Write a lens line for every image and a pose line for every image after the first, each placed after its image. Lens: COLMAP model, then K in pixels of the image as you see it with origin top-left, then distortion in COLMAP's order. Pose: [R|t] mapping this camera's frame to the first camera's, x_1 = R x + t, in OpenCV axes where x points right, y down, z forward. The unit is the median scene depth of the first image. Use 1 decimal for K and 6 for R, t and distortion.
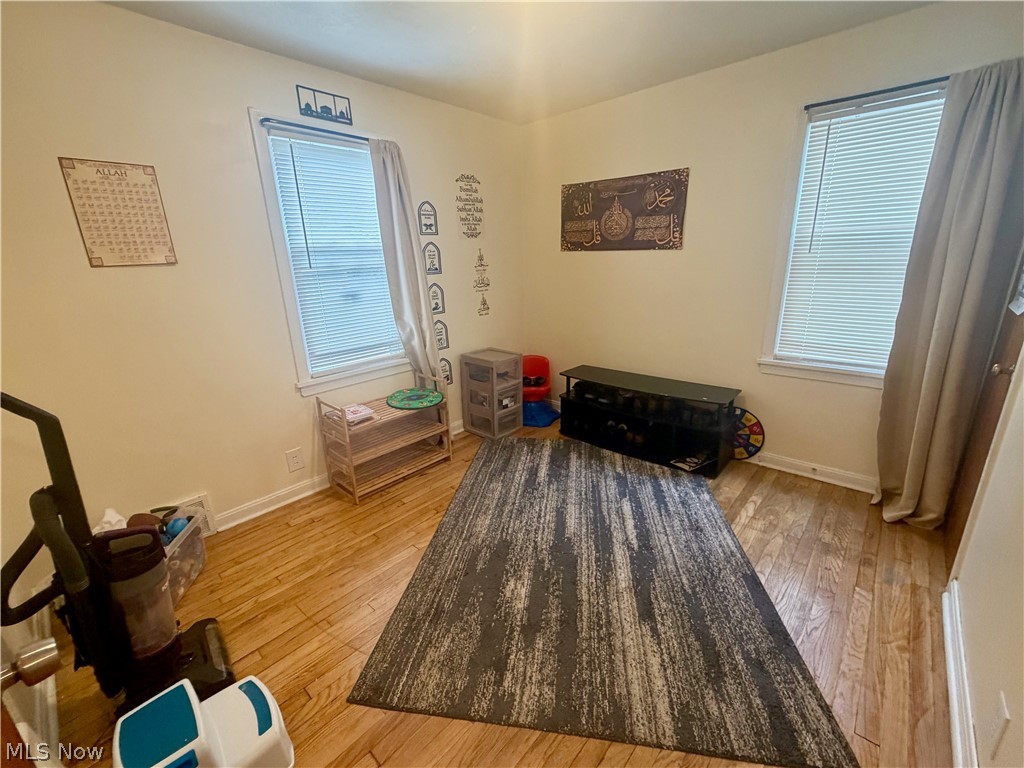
lens RADIAL K [[421.5, 0, 516.3], [0, 421.5, 380.0], [0, 0, 1]] dist [0.001129, -0.000224]
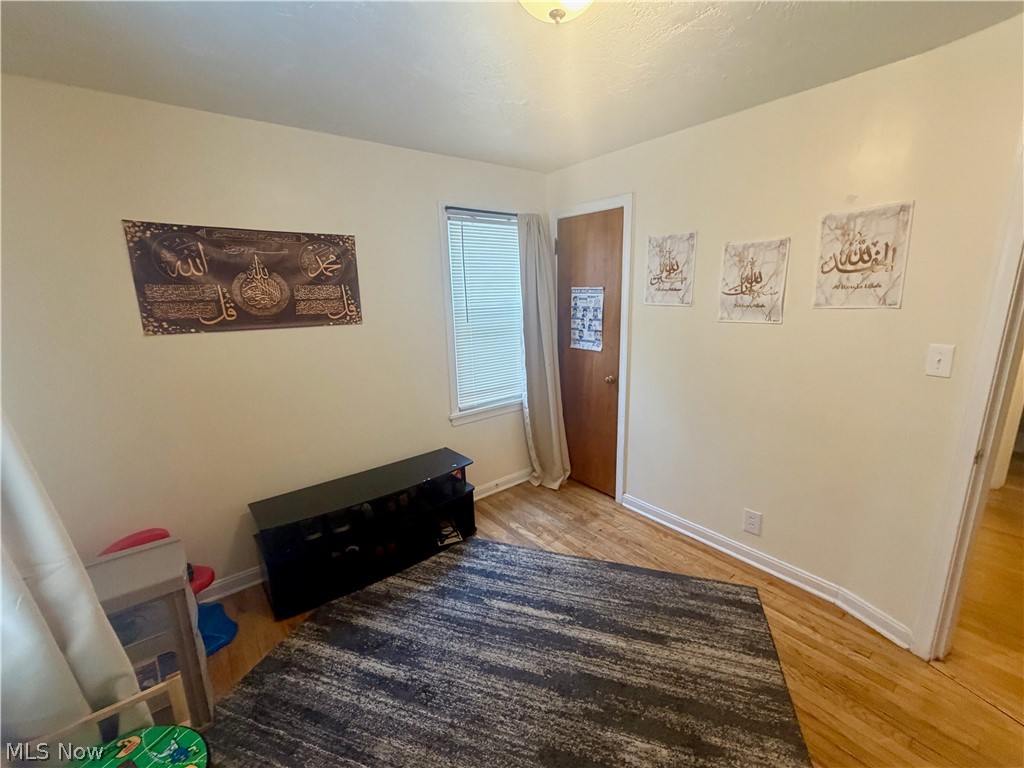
lens RADIAL K [[421.5, 0, 511.6], [0, 421.5, 383.4], [0, 0, 1]] dist [0.001129, -0.000224]
pose [[0.190035, -0.189018, 0.963410, -0.469094], [0.299953, 0.945550, 0.126348, -0.230792], [-0.934834, 0.264968, 0.236384, 0.585712]]
